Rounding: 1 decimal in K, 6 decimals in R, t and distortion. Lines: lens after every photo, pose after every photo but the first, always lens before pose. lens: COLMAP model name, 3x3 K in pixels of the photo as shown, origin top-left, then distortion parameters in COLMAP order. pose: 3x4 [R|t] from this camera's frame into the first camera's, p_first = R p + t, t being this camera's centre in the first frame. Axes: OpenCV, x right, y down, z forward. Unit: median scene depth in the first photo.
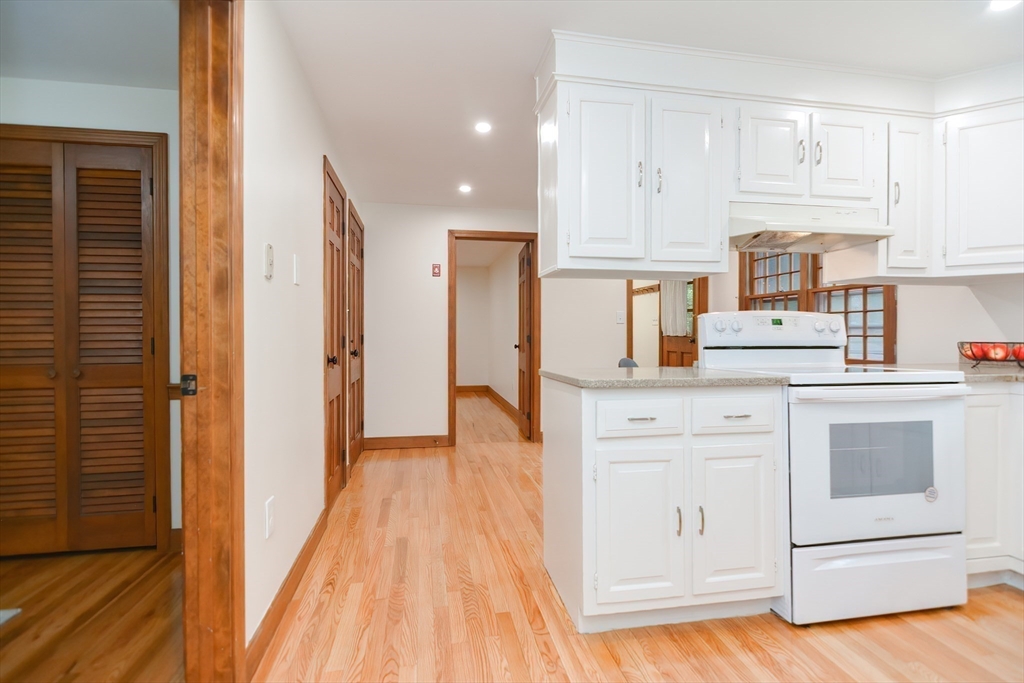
lens RADIAL K [[500.7, 0, 513.6], [0, 500.7, 337.8], [0, 0, 1]] dist [0.009431, -0.008713]
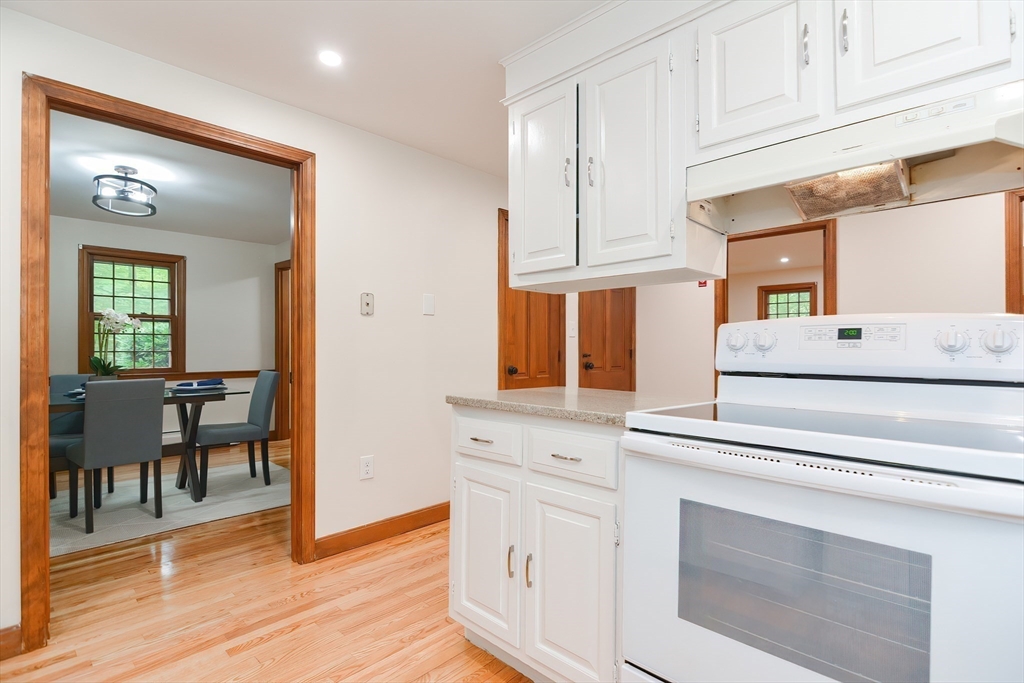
lens RADIAL K [[500.7, 0, 517.2], [0, 500.7, 347.3], [0, 0, 1]] dist [0.009431, -0.008713]
pose [[0.575368, 0.000407, -0.817895, 0.793032], [-0.008870, 0.999944, -0.005742, -0.009509], [0.817847, 0.010559, 0.575339, 0.360720]]
